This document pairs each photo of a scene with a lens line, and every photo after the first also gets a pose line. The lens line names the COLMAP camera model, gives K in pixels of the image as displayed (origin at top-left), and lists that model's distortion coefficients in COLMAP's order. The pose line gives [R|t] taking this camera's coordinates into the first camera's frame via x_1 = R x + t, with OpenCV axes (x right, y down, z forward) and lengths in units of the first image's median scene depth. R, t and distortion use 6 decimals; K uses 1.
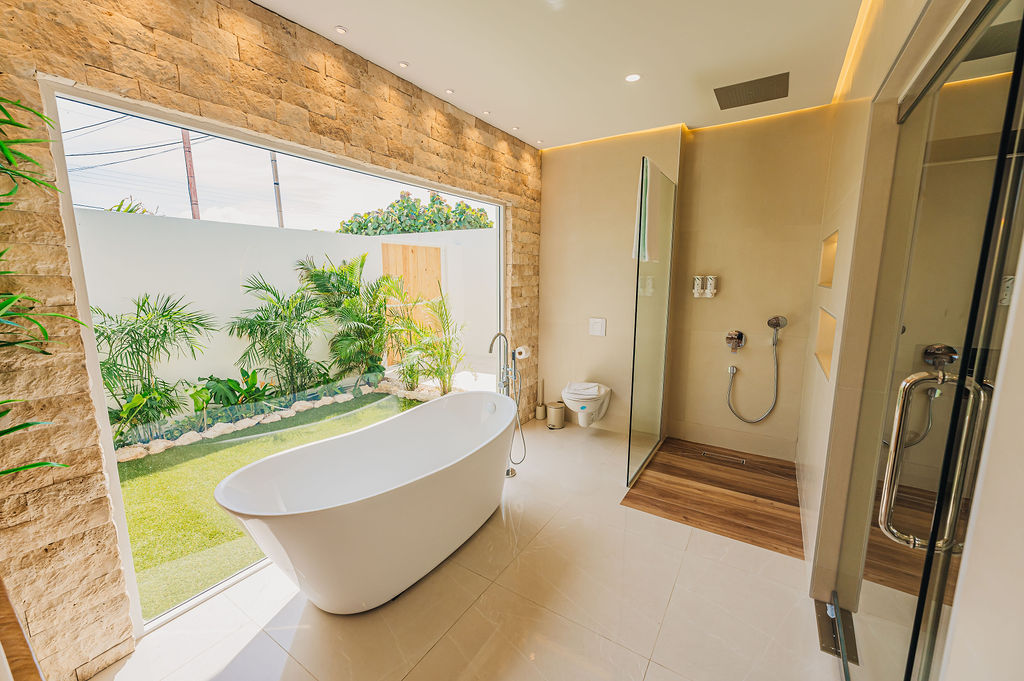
lens RADIAL K [[406.0, 0, 512.0], [0, 406.0, 340.5], [0, 0, 1]] dist [-0.000712, -0.000344]
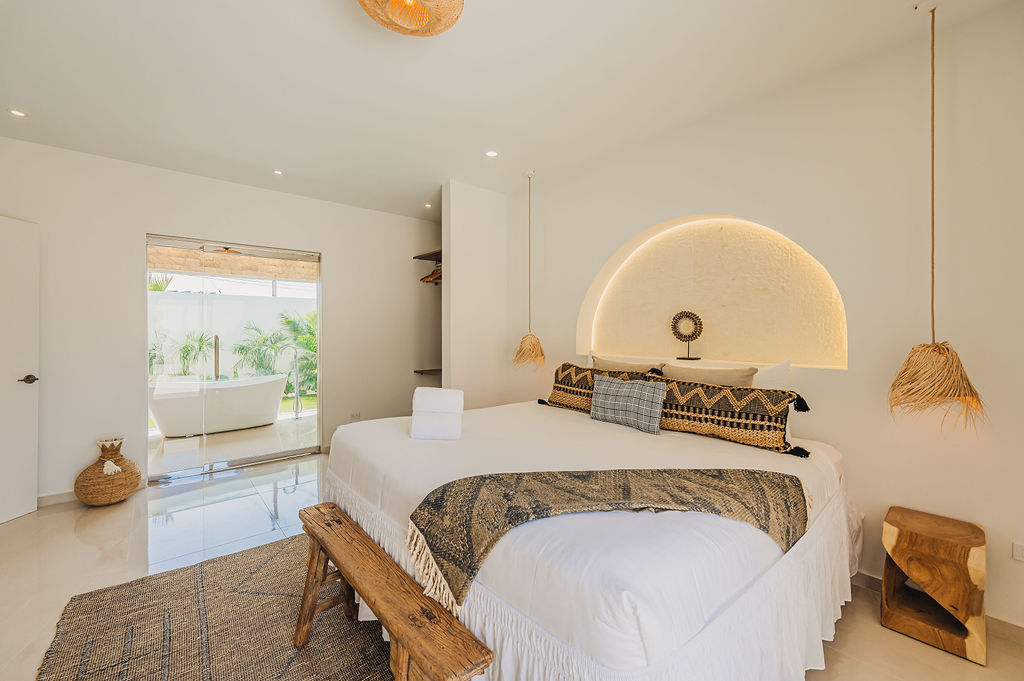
lens RADIAL K [[410.3, 0, 508.1], [0, 410.3, 328.7], [0, 0, 1]] dist [-0.002047, -0.000052]
pose [[0.957747, -0.000620, -0.287611, 1.257905], [-0.043859, 0.987987, -0.148181, 0.117982], [0.284248, 0.154534, 0.946215, -0.525251]]
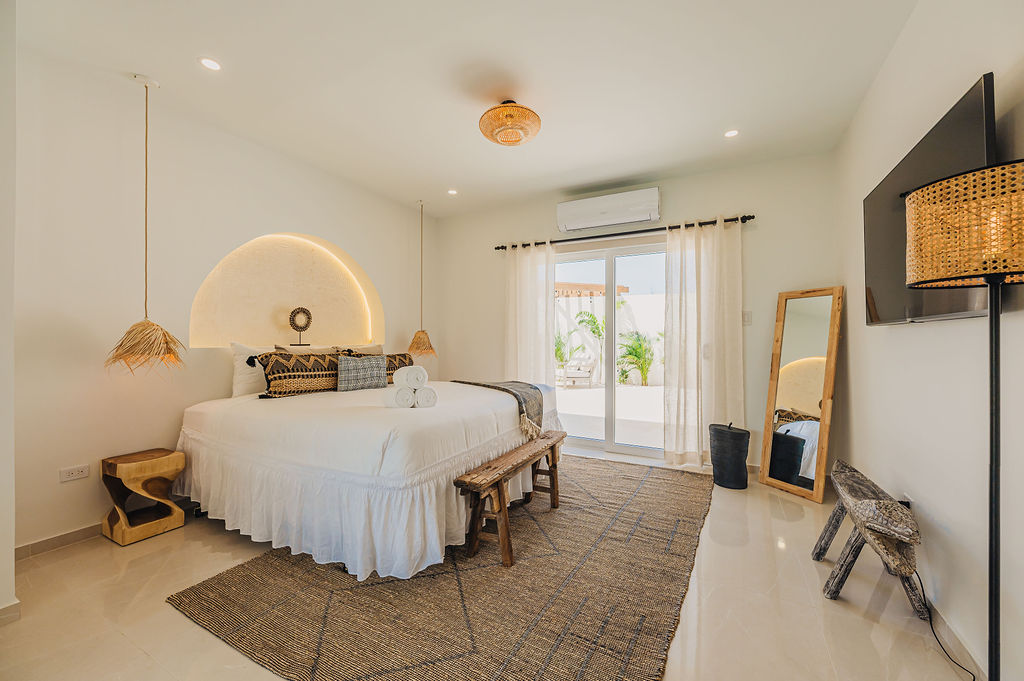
lens RADIAL K [[406.0, 0, 512.0], [0, 406.0, 340.5], [0, 0, 1]] dist [-0.000712, -0.000344]
pose [[-0.079820, -0.004919, 0.996797, 0.313309], [0.150826, 0.988415, 0.016955, 0.092366], [-0.985333, 0.151696, -0.078153, -0.093988]]
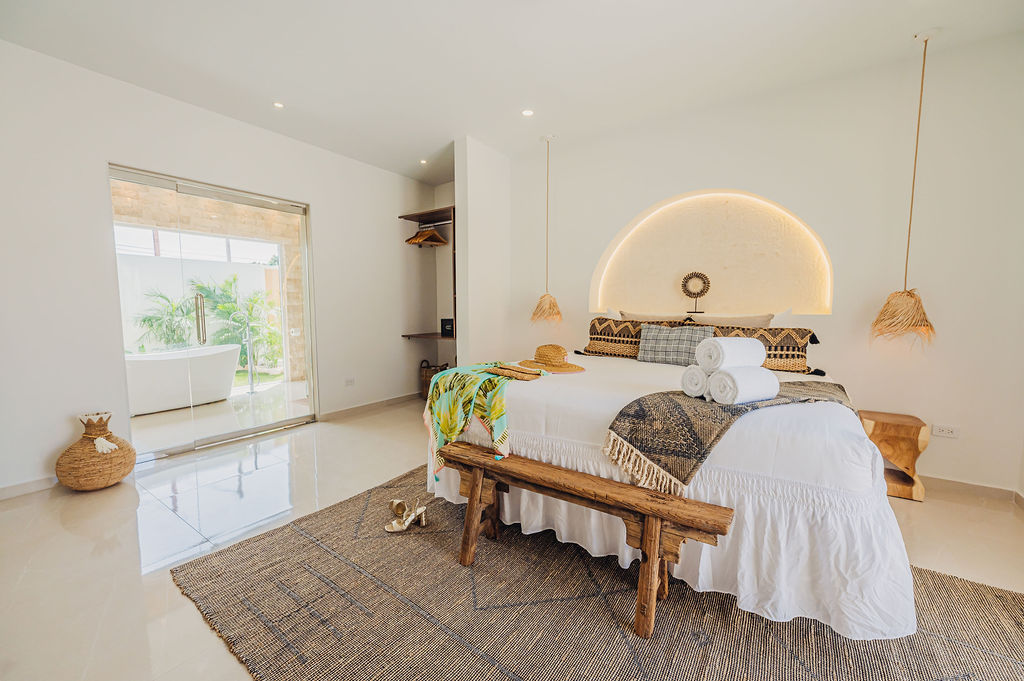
lens RADIAL K [[406.0, 0, 512.0], [0, 406.0, 340.5], [0, 0, 1]] dist [-0.000712, -0.000344]
pose [[0.999600, 0.003045, -0.028132, 0.961113], [-0.004987, 0.997587, -0.069244, 0.175214], [0.027853, 0.069357, 0.997203, -0.610397]]
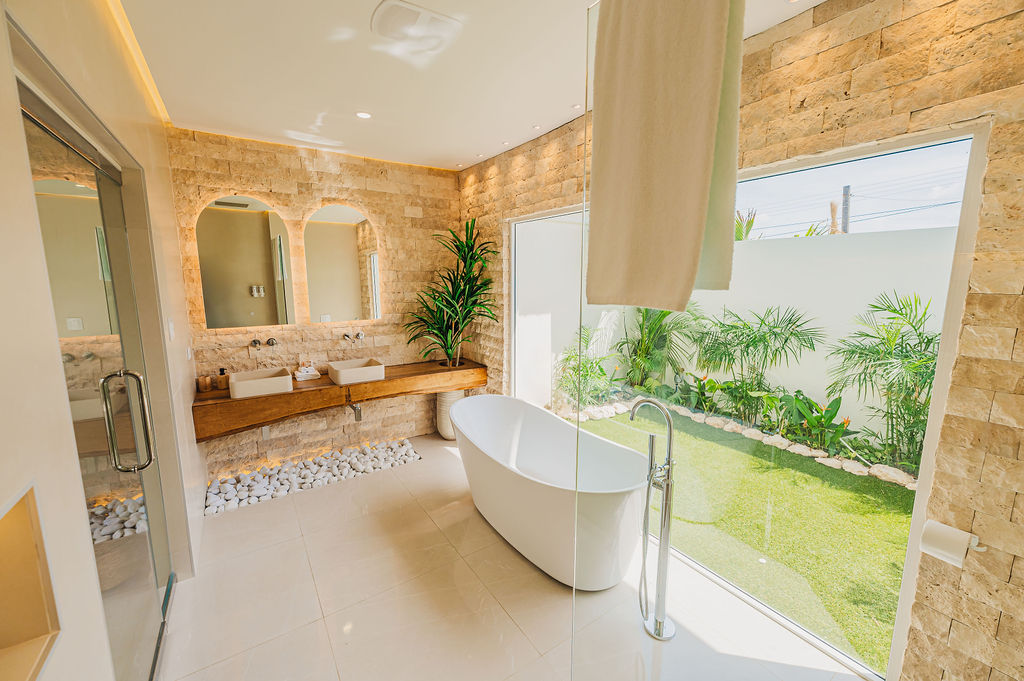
lens RADIAL K [[406.0, 0, 512.0], [0, 406.0, 340.5], [0, 0, 1]] dist [-0.000712, -0.000344]
pose [[-0.396468, 0.142658, -0.906897, 0.479823], [-0.144649, 0.965807, 0.215161, -0.163762], [0.906581, 0.216486, -0.362277, 0.763696]]
